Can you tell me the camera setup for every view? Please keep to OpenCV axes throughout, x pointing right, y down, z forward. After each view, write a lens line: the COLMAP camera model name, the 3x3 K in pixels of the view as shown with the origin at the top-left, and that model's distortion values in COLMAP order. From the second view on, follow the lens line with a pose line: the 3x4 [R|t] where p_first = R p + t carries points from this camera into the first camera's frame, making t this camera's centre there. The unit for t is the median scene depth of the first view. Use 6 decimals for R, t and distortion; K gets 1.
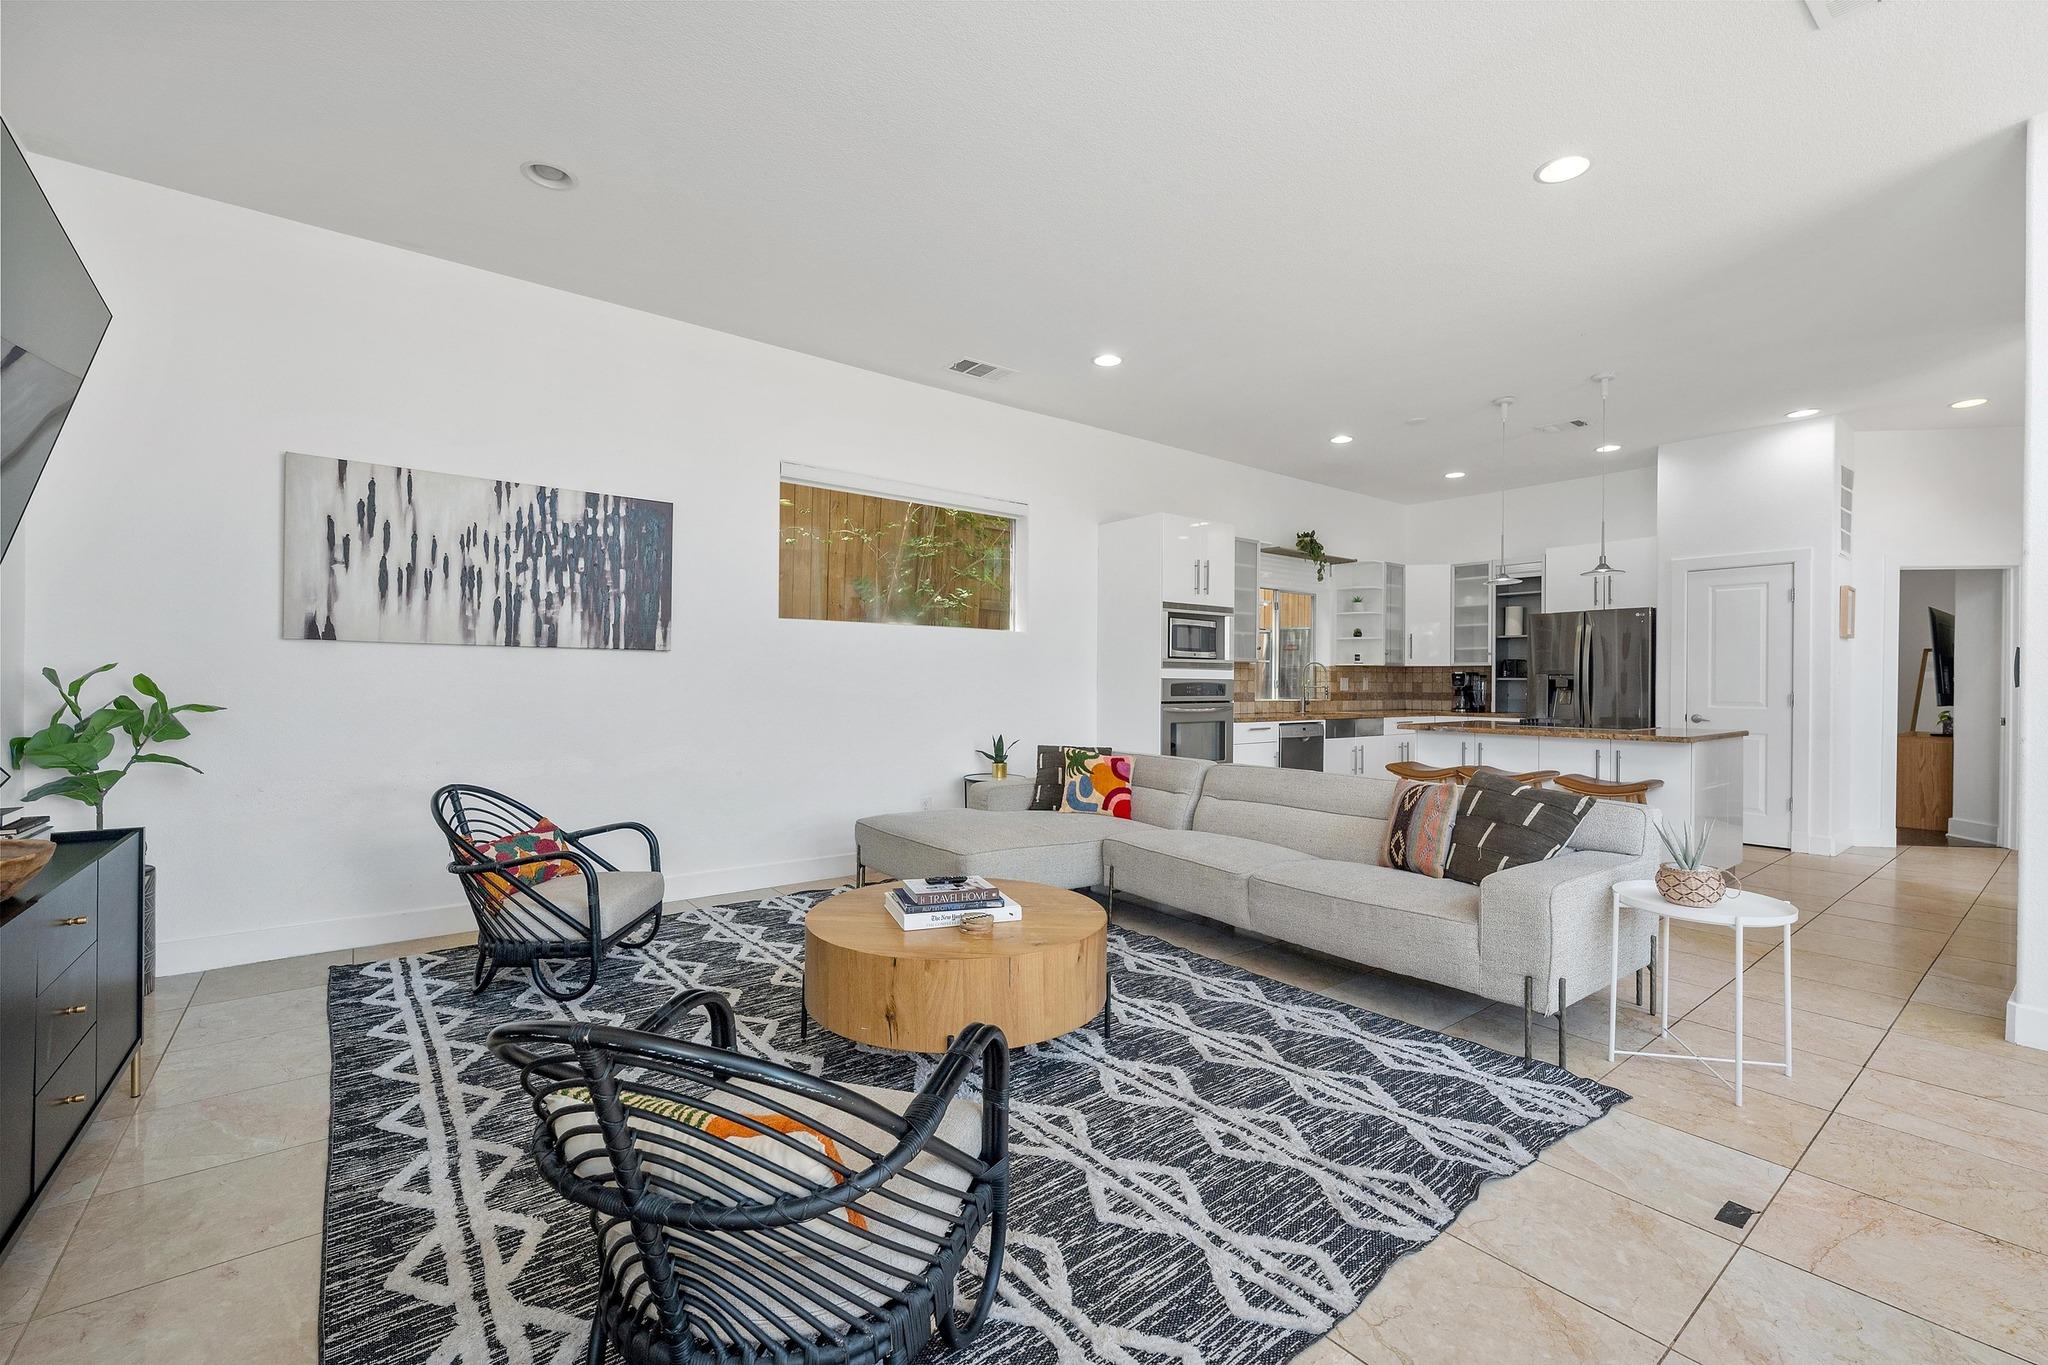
lens RADIAL K [[858.9, 0, 1020.9], [0, 858.9, 682.4], [0, 0, 1]] dist [0.001702, -0.000784]
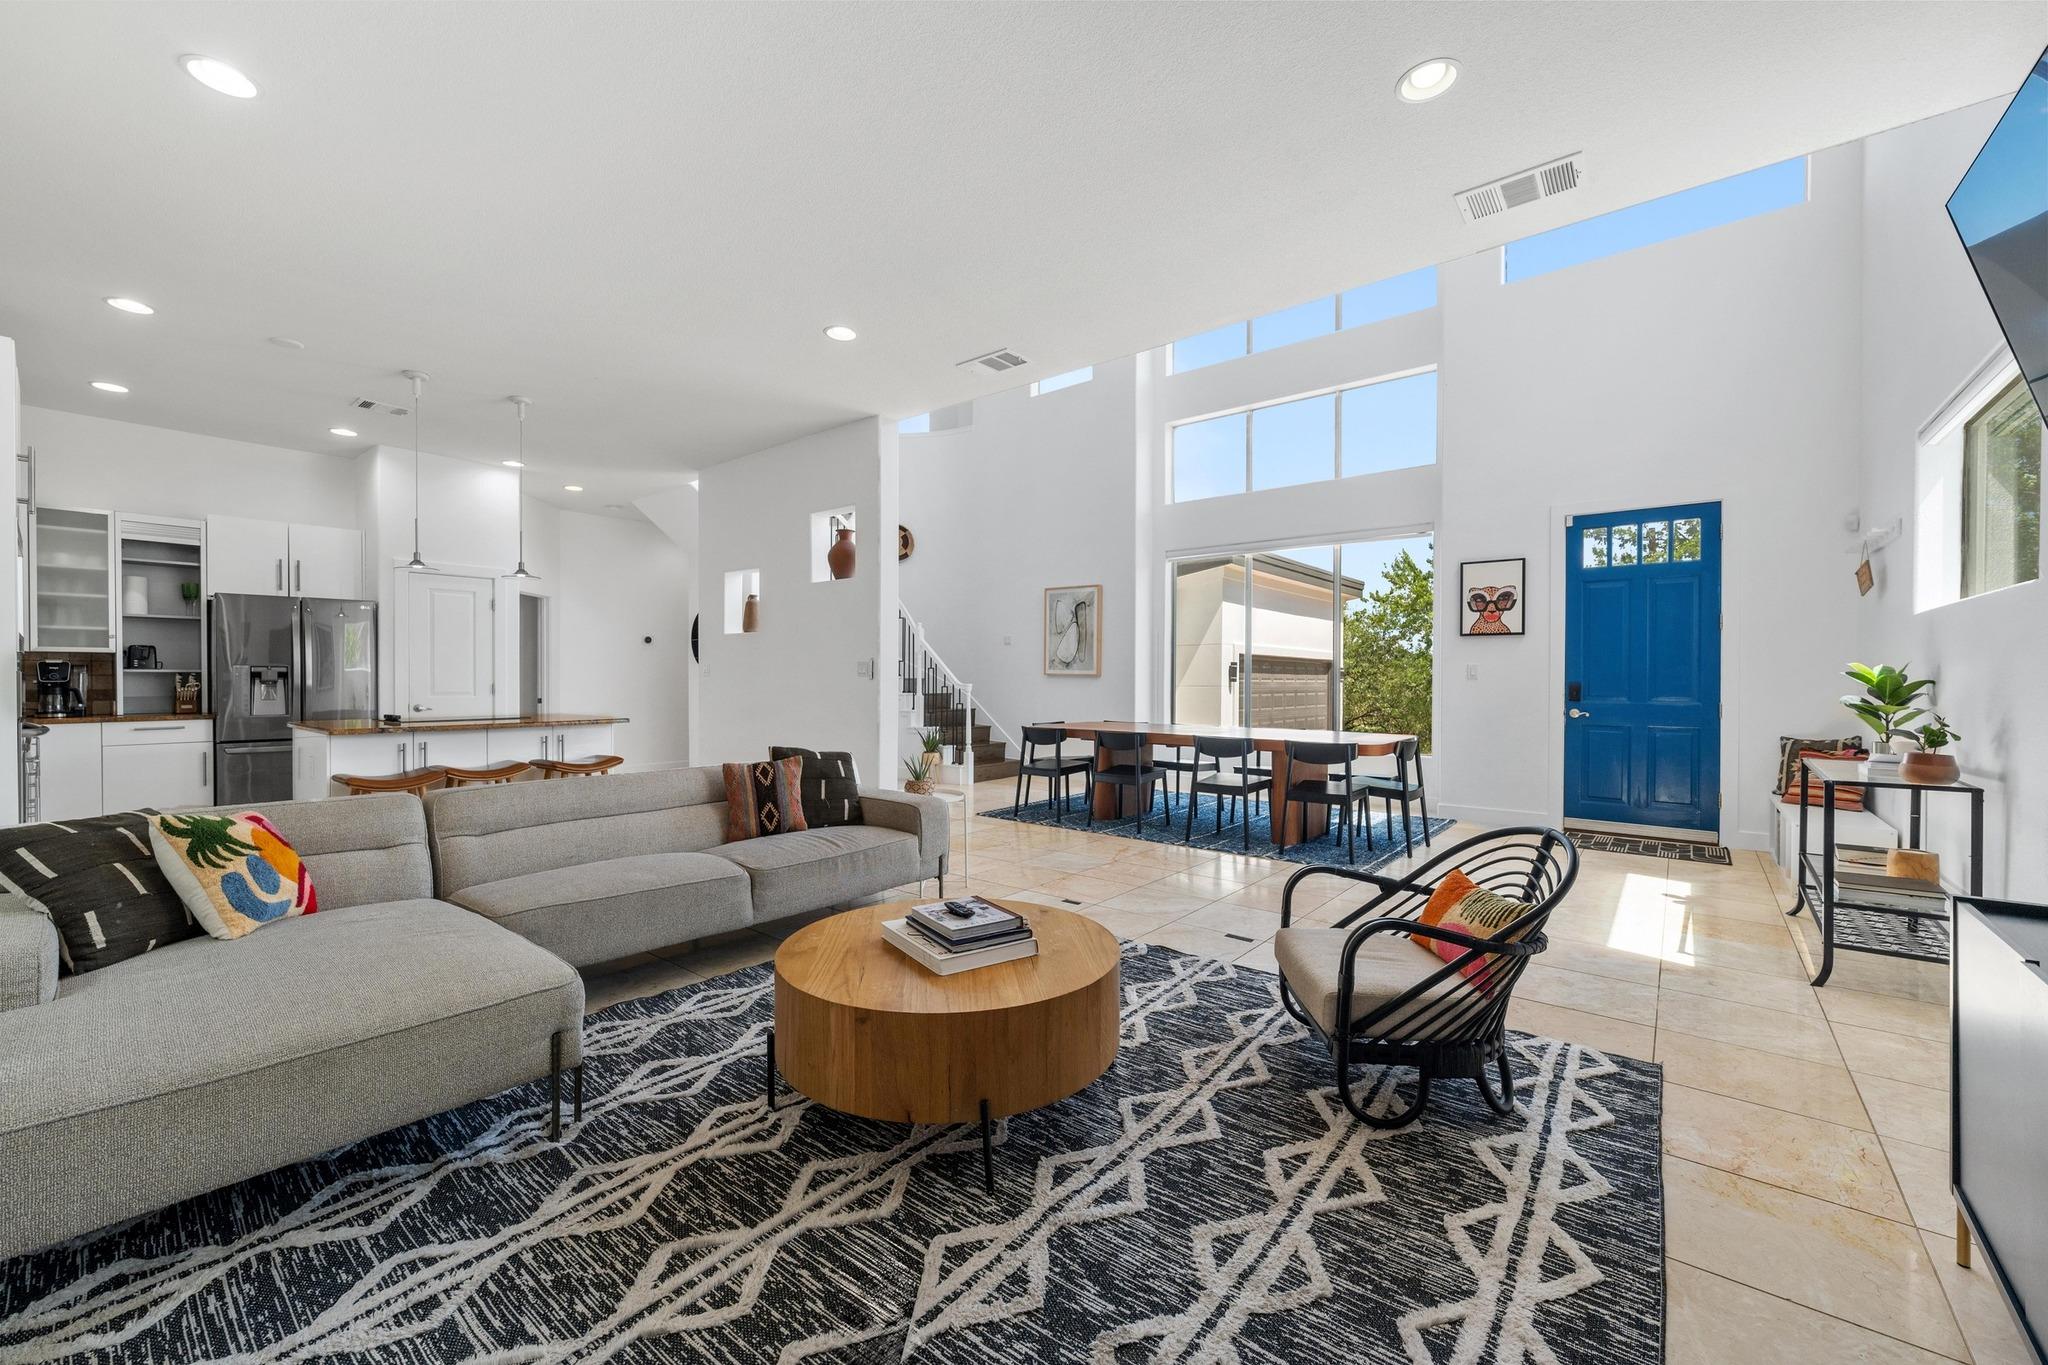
lens RADIAL K [[807.3, 0, 1019.2], [0, 807.3, 680.3], [0, 0, 1]] dist [0.002398, 0.000327]
pose [[-0.220139, -0.009207, 0.975425, -0.421529], [-0.002483, 0.999958, 0.008878, -0.005013], [-0.975465, -0.000467, -0.220152, 0.523906]]
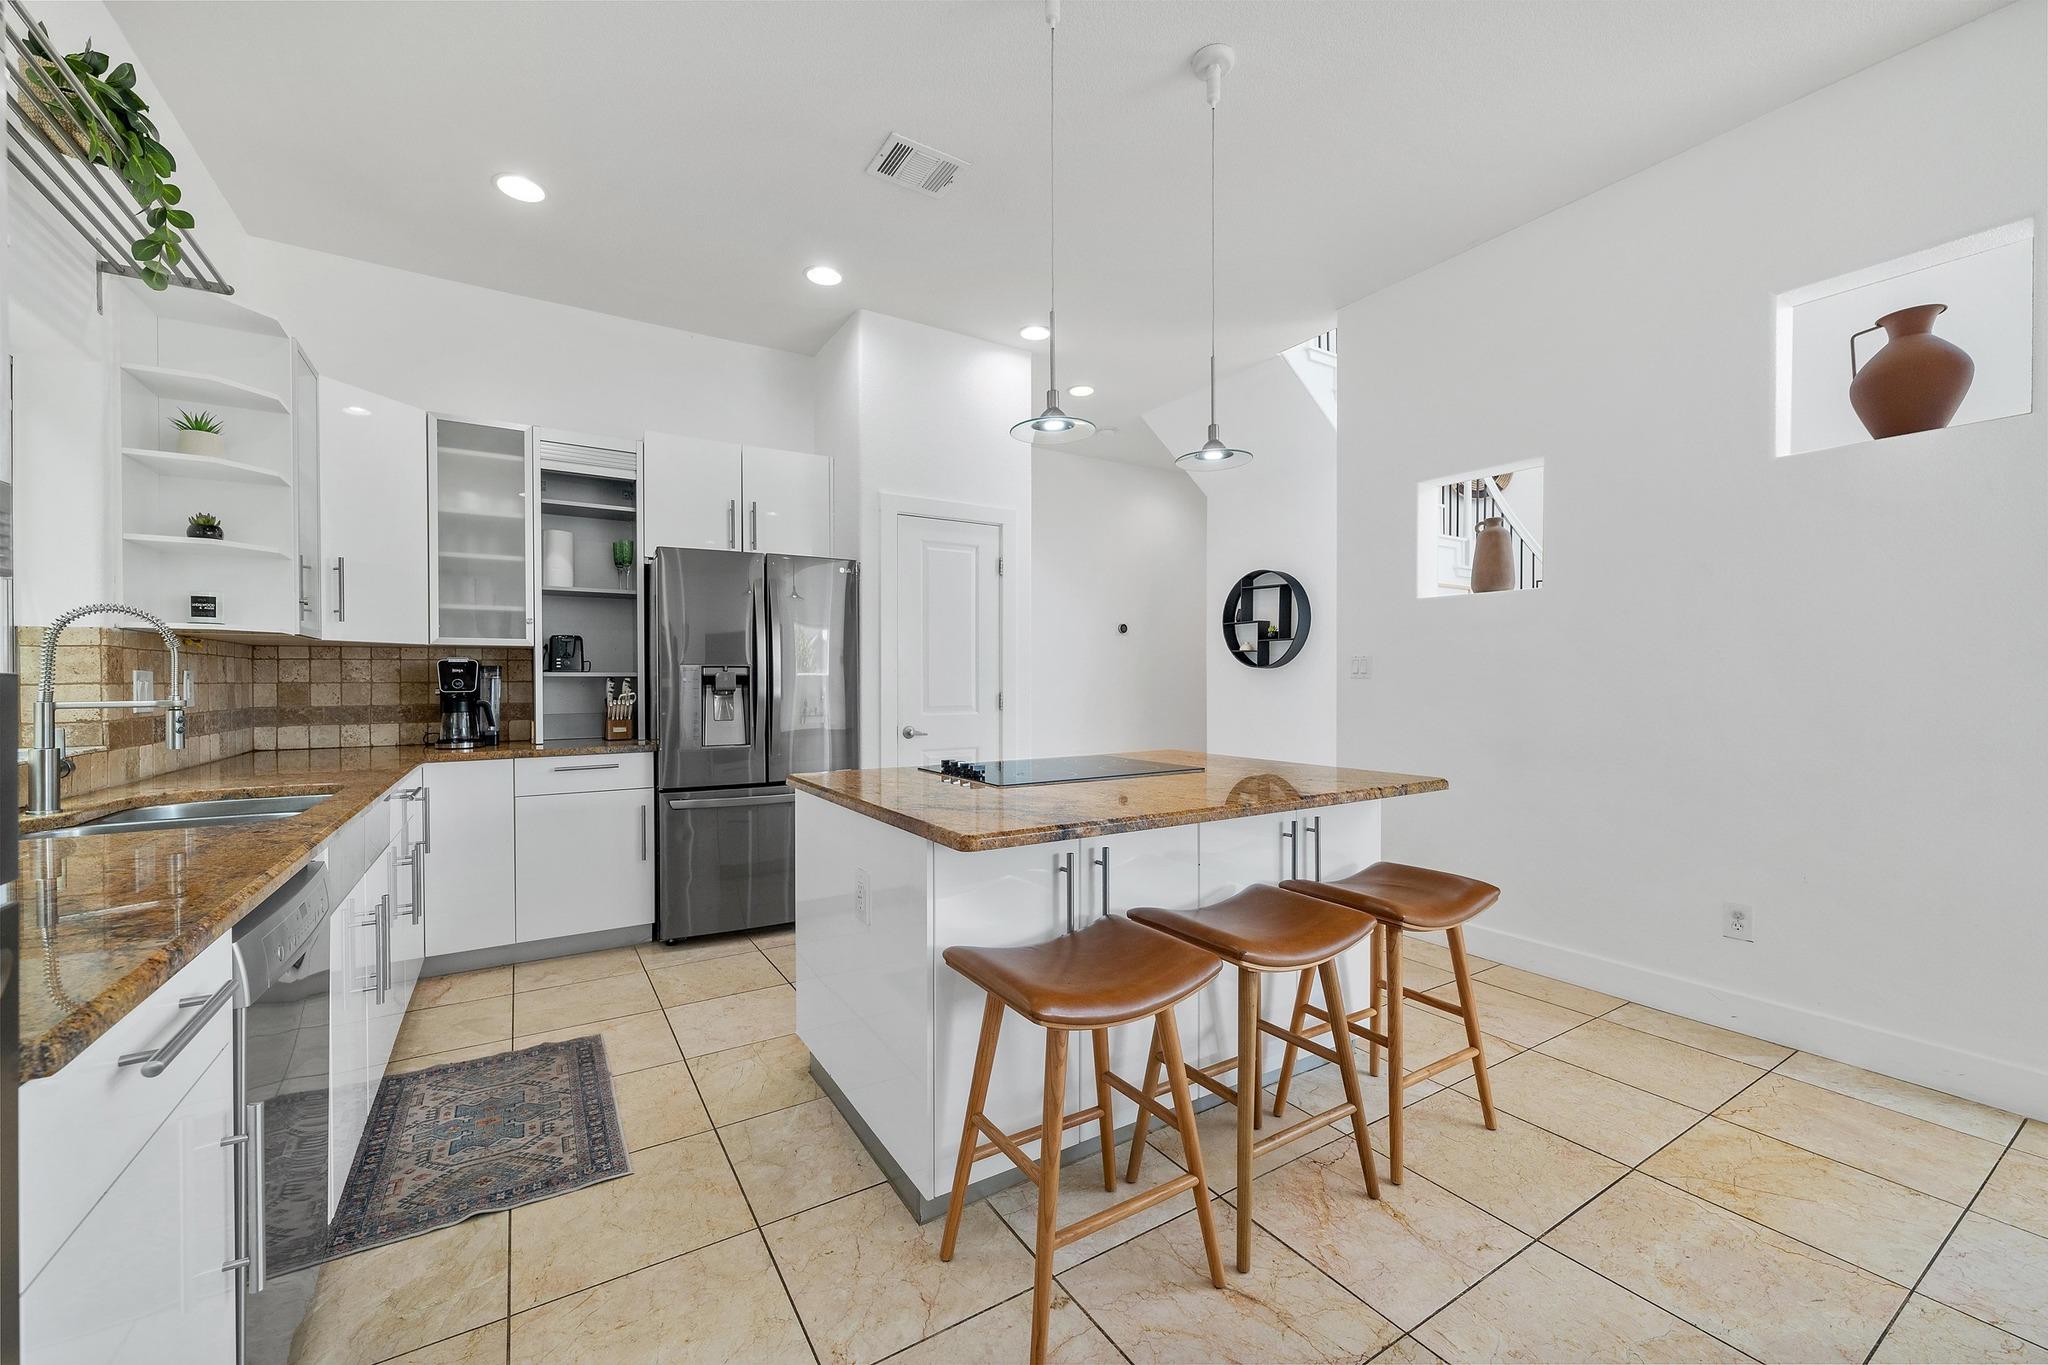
lens RADIAL K [[807.3, 0, 1024.7], [0, 807.3, 680.6], [0, 0, 1]] dist [0.002398, 0.000327]
pose [[0.103426, -0.007323, 0.994610, 0.172670], [0.003967, 0.999968, 0.006950, -0.003446], [-0.994629, 0.003227, 0.103452, 0.918876]]
